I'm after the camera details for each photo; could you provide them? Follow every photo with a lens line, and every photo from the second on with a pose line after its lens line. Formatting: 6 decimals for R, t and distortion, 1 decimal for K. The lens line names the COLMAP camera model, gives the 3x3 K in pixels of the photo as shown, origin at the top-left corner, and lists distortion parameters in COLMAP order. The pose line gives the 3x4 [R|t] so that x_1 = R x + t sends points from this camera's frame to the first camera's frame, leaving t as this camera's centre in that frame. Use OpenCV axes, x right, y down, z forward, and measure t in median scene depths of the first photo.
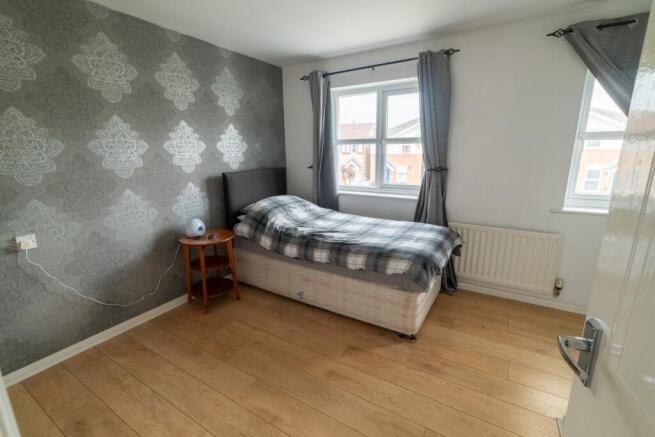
lens RADIAL K [[296.4, 0, 328.9], [0, 296.4, 220.0], [0, 0, 1]] dist [0.001289, -0.000019]
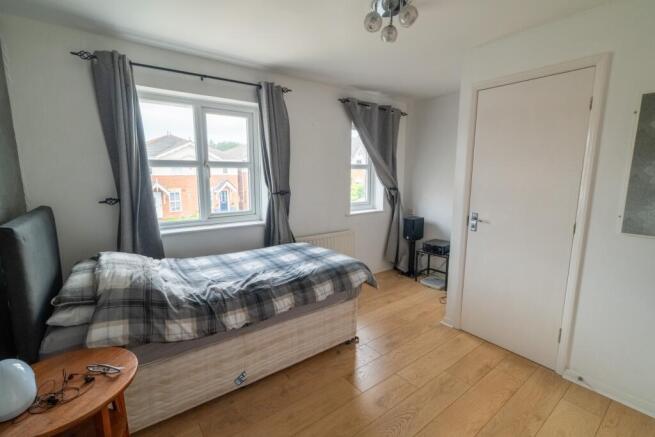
lens RADIAL K [[296.4, 0, 329.9], [0, 296.4, 218.2], [0, 0, 1]] dist [0.001289, -0.000019]
pose [[0.369046, -0.128960, 0.920421, -0.588137], [0.209218, 0.976436, 0.052922, -0.103889], [-0.905557, 0.173038, 0.387330, 0.455945]]
